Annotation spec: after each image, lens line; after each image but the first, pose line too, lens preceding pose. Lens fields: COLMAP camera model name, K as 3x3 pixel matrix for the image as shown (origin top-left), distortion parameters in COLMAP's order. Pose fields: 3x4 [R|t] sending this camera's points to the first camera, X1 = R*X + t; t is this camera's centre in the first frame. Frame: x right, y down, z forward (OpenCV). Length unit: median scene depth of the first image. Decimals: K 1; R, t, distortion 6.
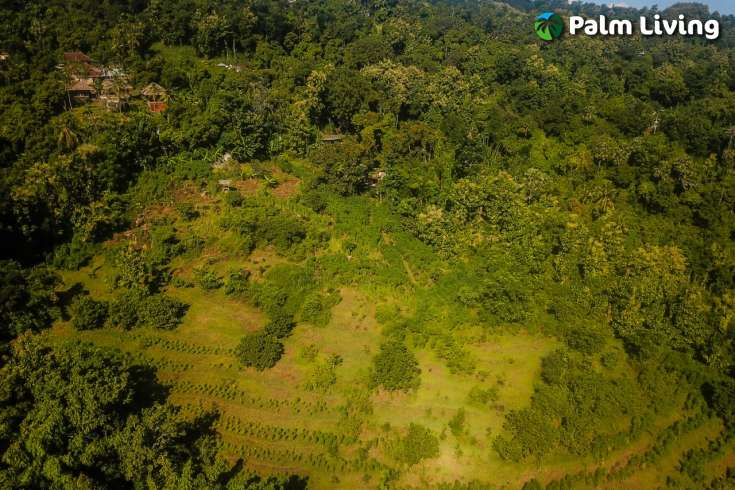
lens RADIAL K [[602.0, 0, 373.2], [0, 602.0, 240.3], [0, 0, 1]] dist [-0.002969, 0.005749]
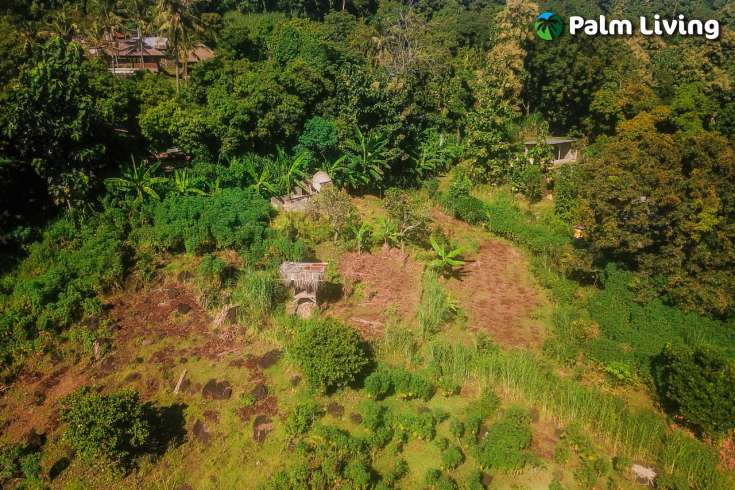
lens RADIAL K [[602.0, 0, 366.0], [0, 602.0, 248.4], [0, 0, 1]] dist [-0.002969, 0.005749]
pose [[0.984153, 0.028192, -0.175069, -0.147309], [-0.033551, 0.999052, -0.027726, -0.086151], [0.174121, 0.033160, 0.984166, 0.635887]]
